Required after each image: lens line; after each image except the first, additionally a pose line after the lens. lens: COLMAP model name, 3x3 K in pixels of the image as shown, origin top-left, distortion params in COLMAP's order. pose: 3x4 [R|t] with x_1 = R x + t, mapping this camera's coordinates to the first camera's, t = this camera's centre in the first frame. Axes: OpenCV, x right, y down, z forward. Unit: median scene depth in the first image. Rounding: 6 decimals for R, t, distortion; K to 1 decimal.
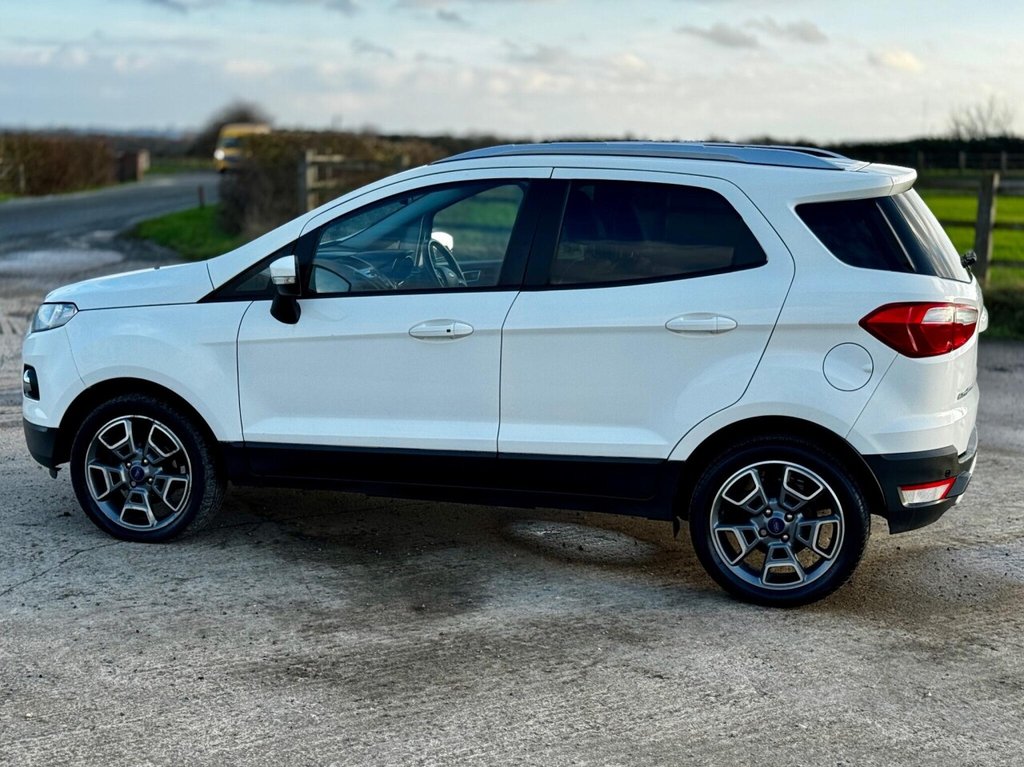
lens RADIAL K [[1526.4, 0, 508.1], [0, 1526.4, 410.2], [0, 0, 1]] dist [0.135797, -0.044523]
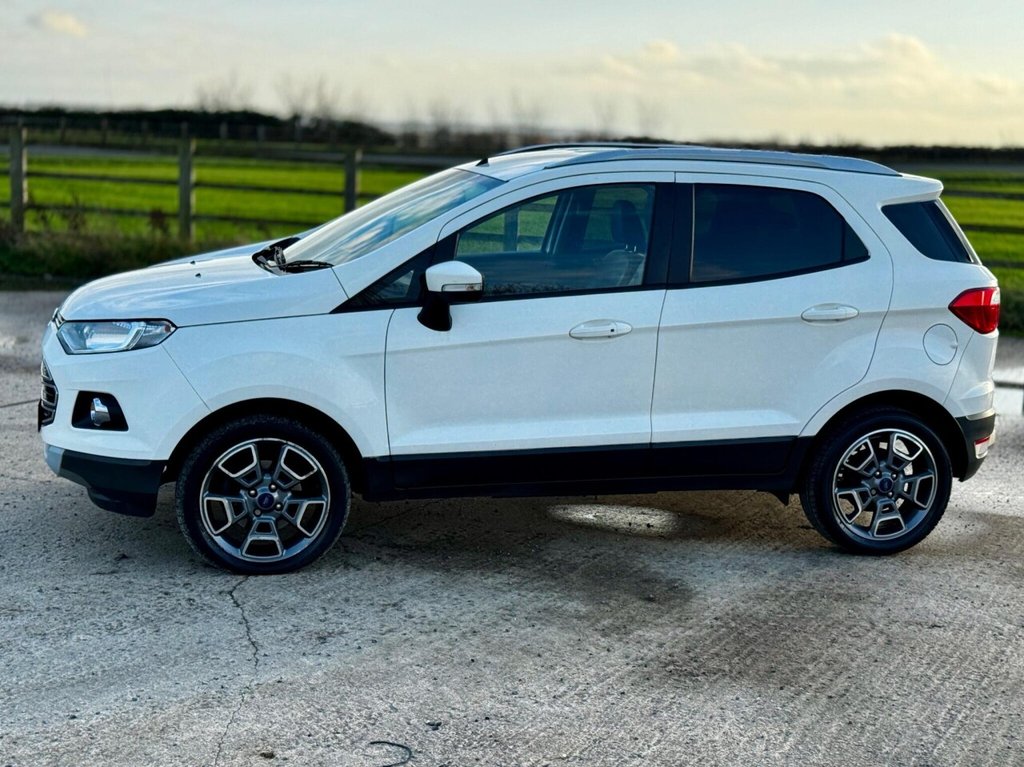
lens RADIAL K [[1478.3, 0, 535.6], [0, 1478.3, 397.3], [0, 0, 1]] dist [0.142786, -0.137507]
pose [[0.860650, -0.073459, 0.503871, -0.588998], [0.063844, 0.997298, 0.036345, -0.046322], [-0.505179, 0.000889, 0.863014, 0.158716]]
